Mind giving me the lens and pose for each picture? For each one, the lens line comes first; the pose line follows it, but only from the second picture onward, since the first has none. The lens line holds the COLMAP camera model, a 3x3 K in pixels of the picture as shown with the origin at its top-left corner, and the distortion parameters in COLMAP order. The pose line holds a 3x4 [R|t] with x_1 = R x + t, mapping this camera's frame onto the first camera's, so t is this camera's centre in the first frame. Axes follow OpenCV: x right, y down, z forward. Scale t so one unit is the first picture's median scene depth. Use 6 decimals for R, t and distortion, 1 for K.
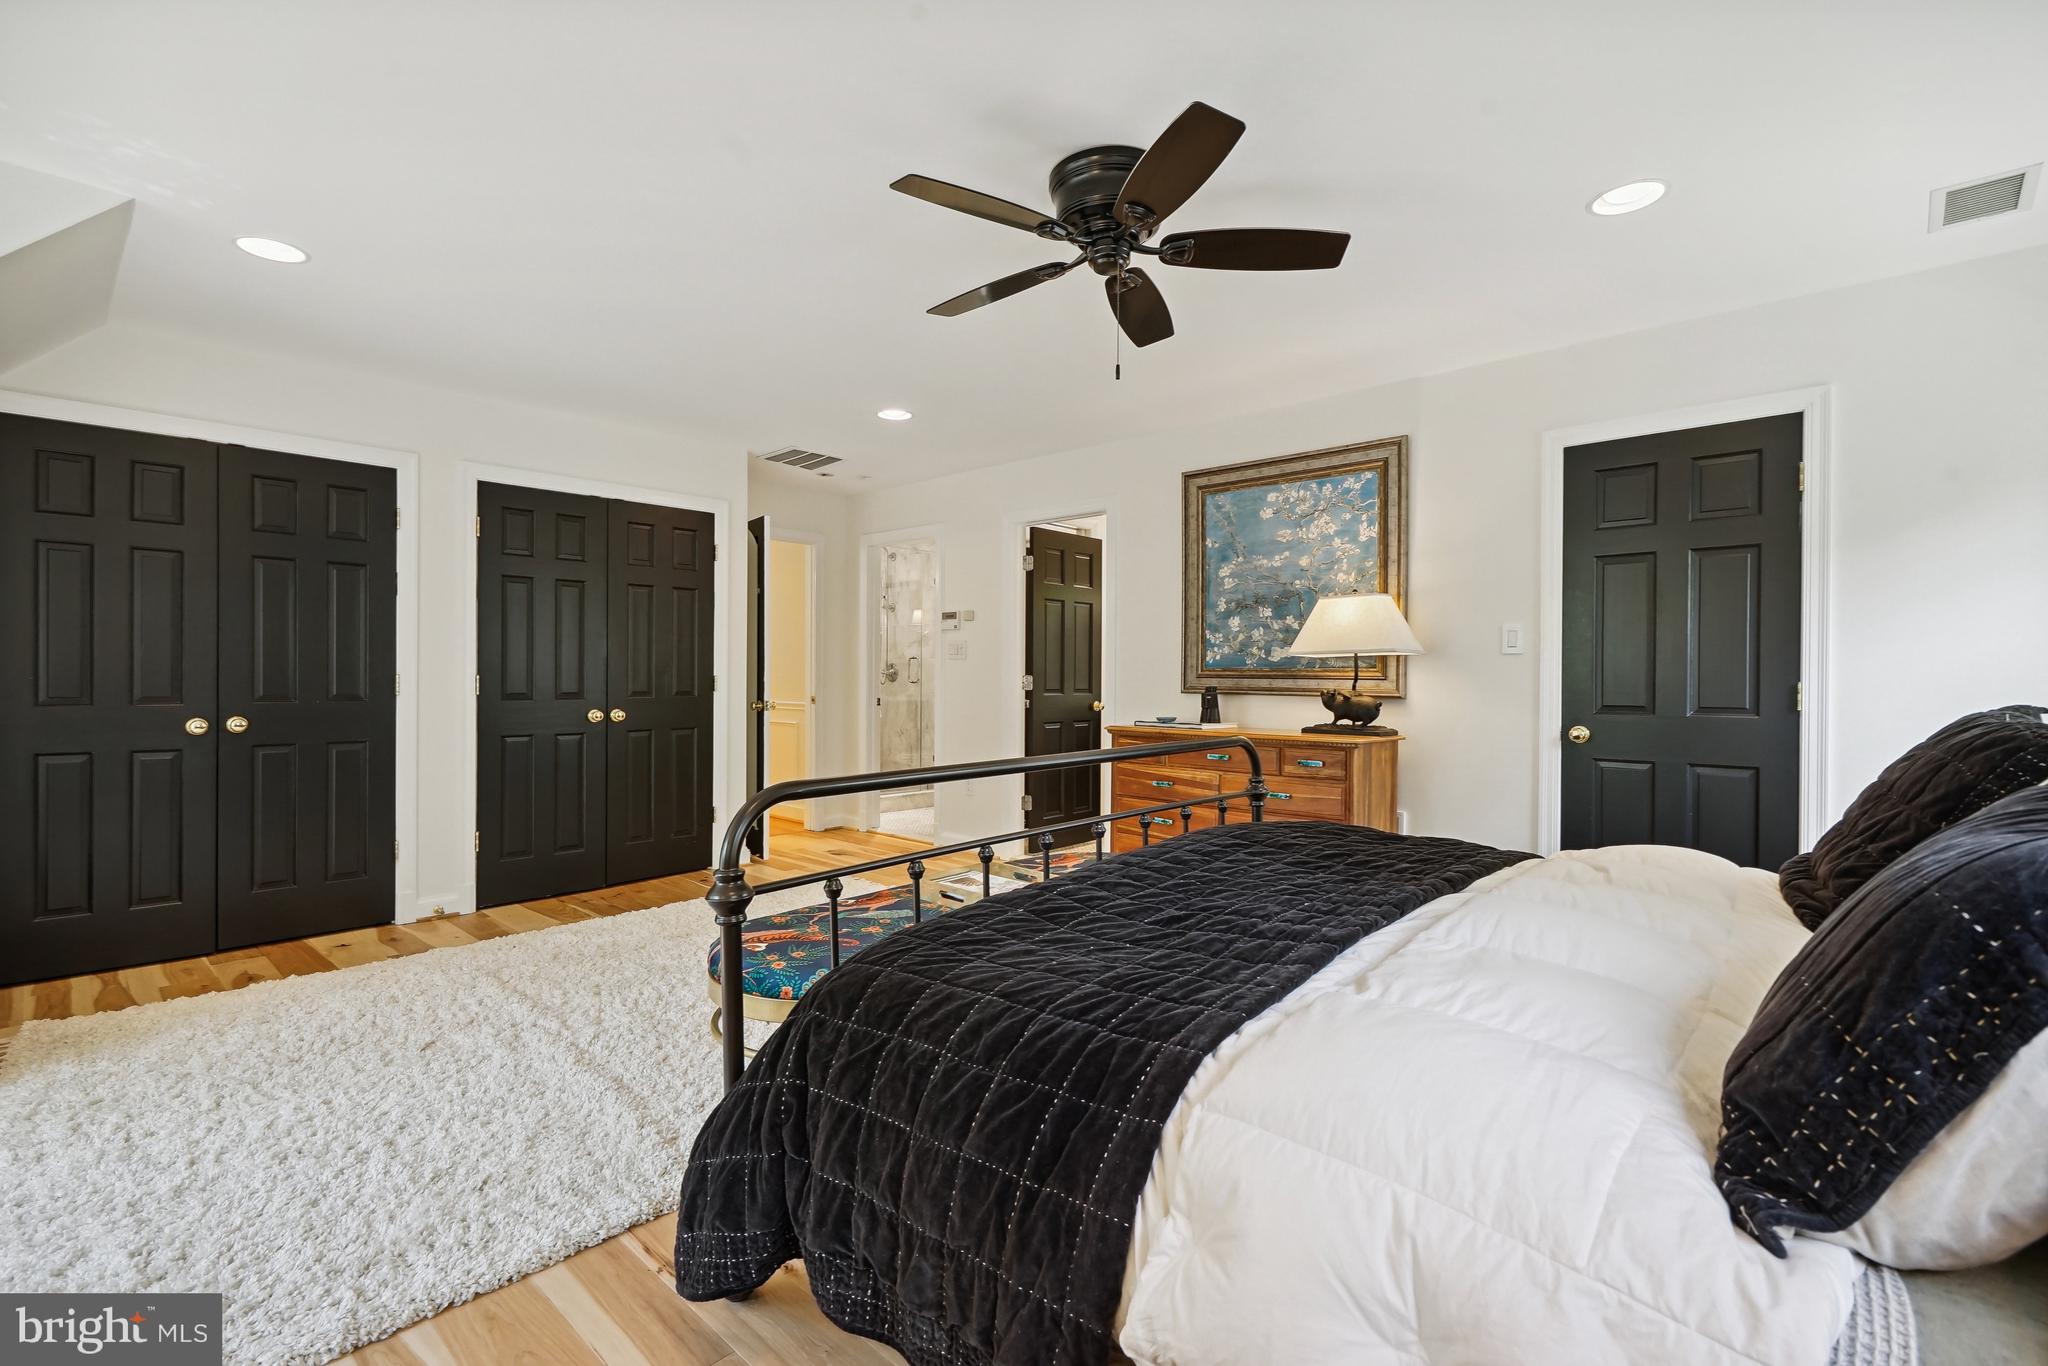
lens RADIAL K [[927.2, 0, 1025.4], [0, 927.2, 678.5], [0, 0, 1]] dist [-0.001241, -0.000020]
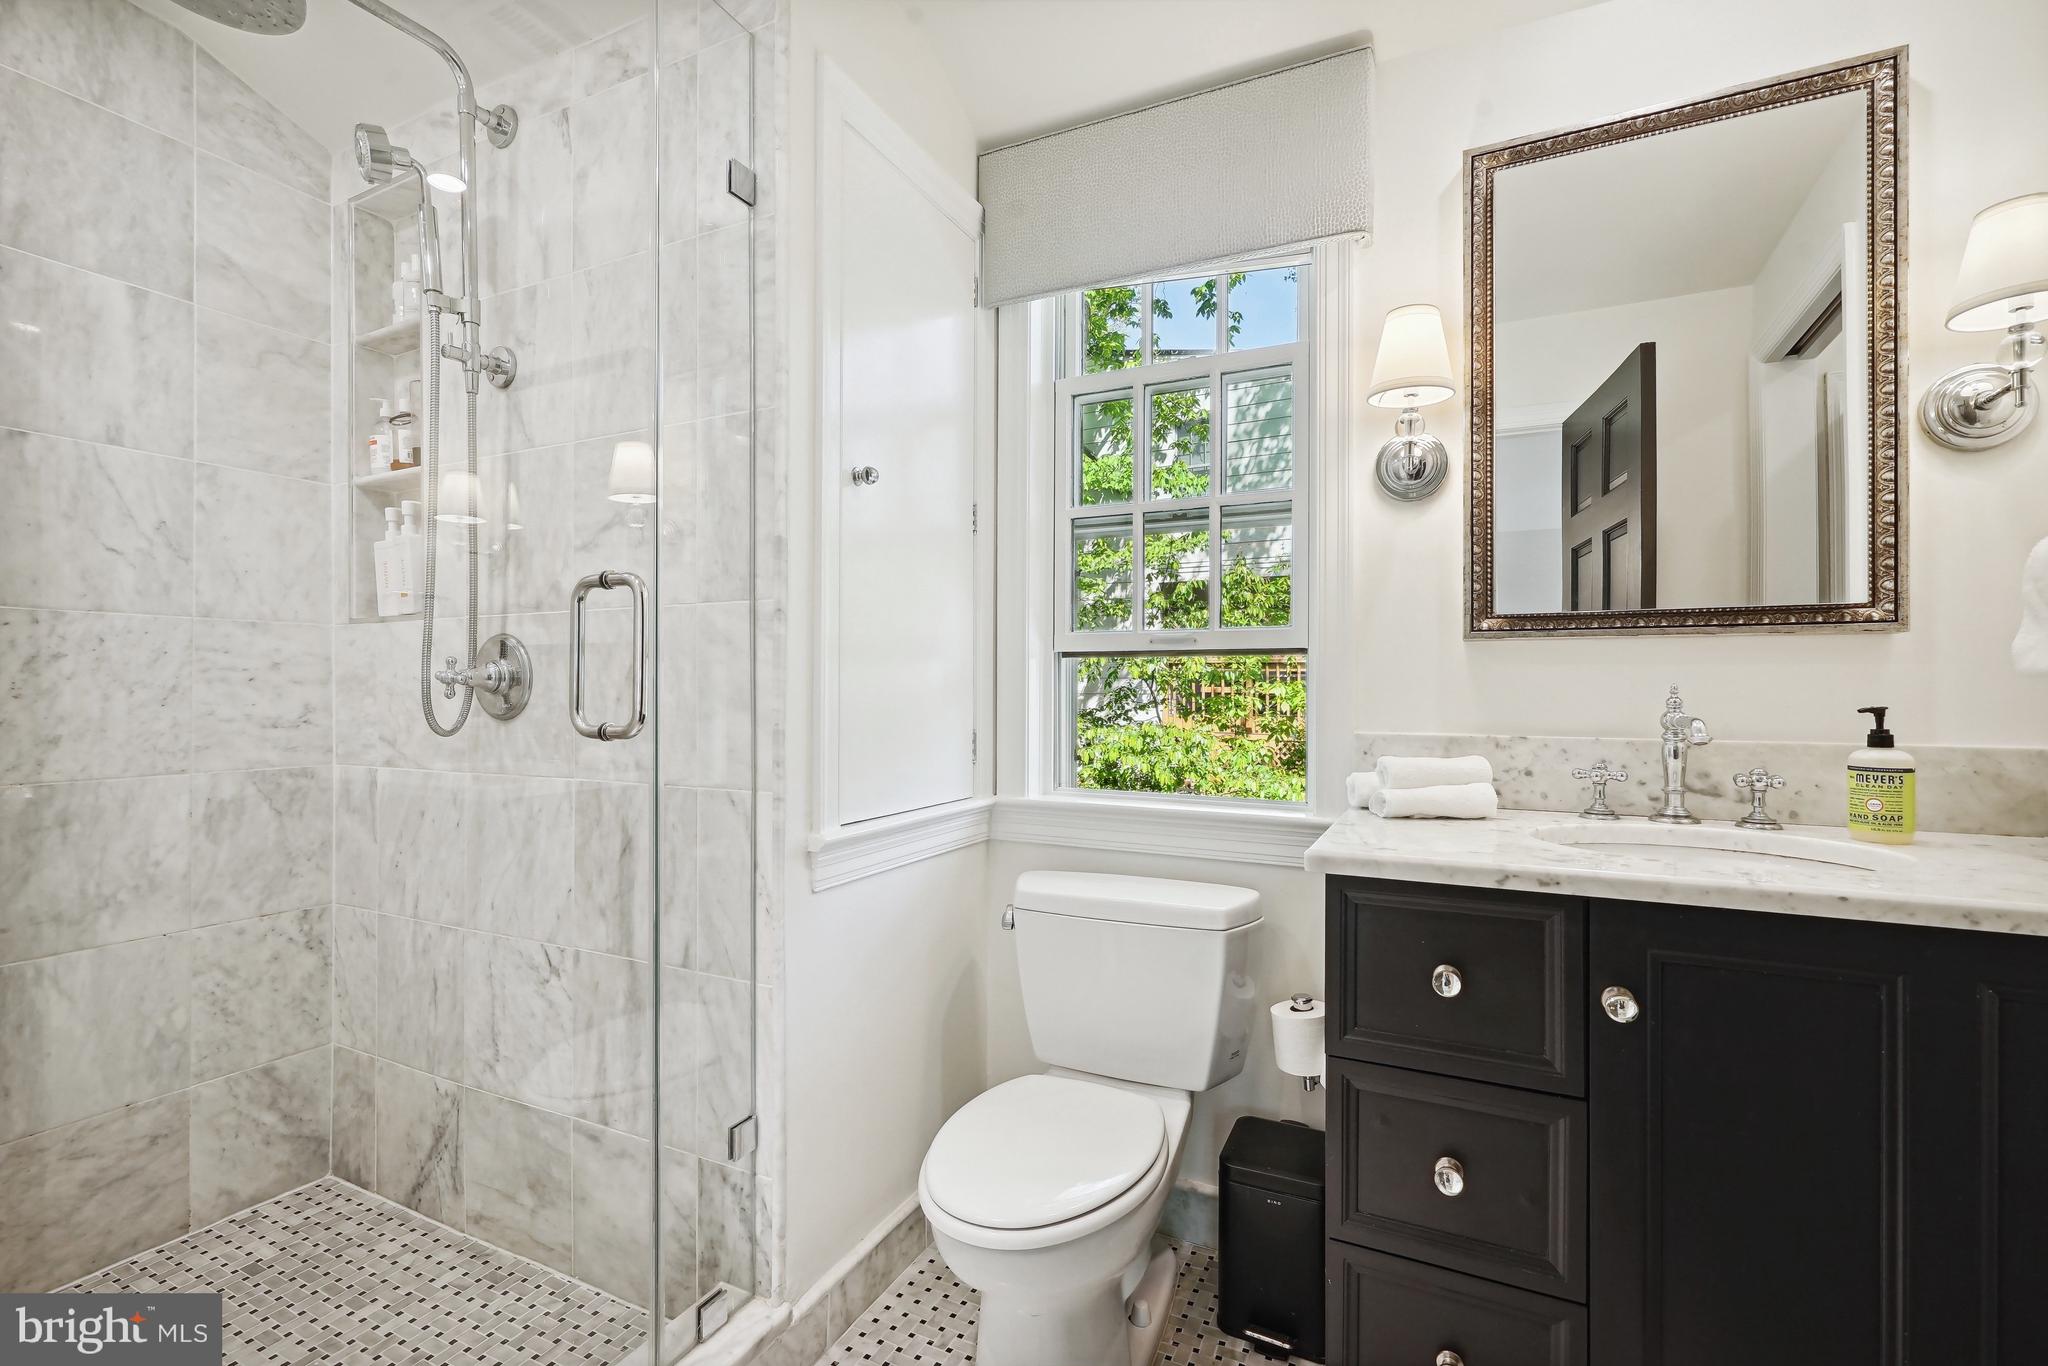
lens RADIAL K [[927.2, 0, 1023.4], [0, 927.2, 685.0], [0, 0, 1]] dist [-0.001241, -0.000020]
pose [[0.963505, -0.006725, 0.267607, -0.085810], [0.006971, 0.999976, 0.000032, -0.003164], [-0.267601, 0.001835, 0.963528, 0.765437]]
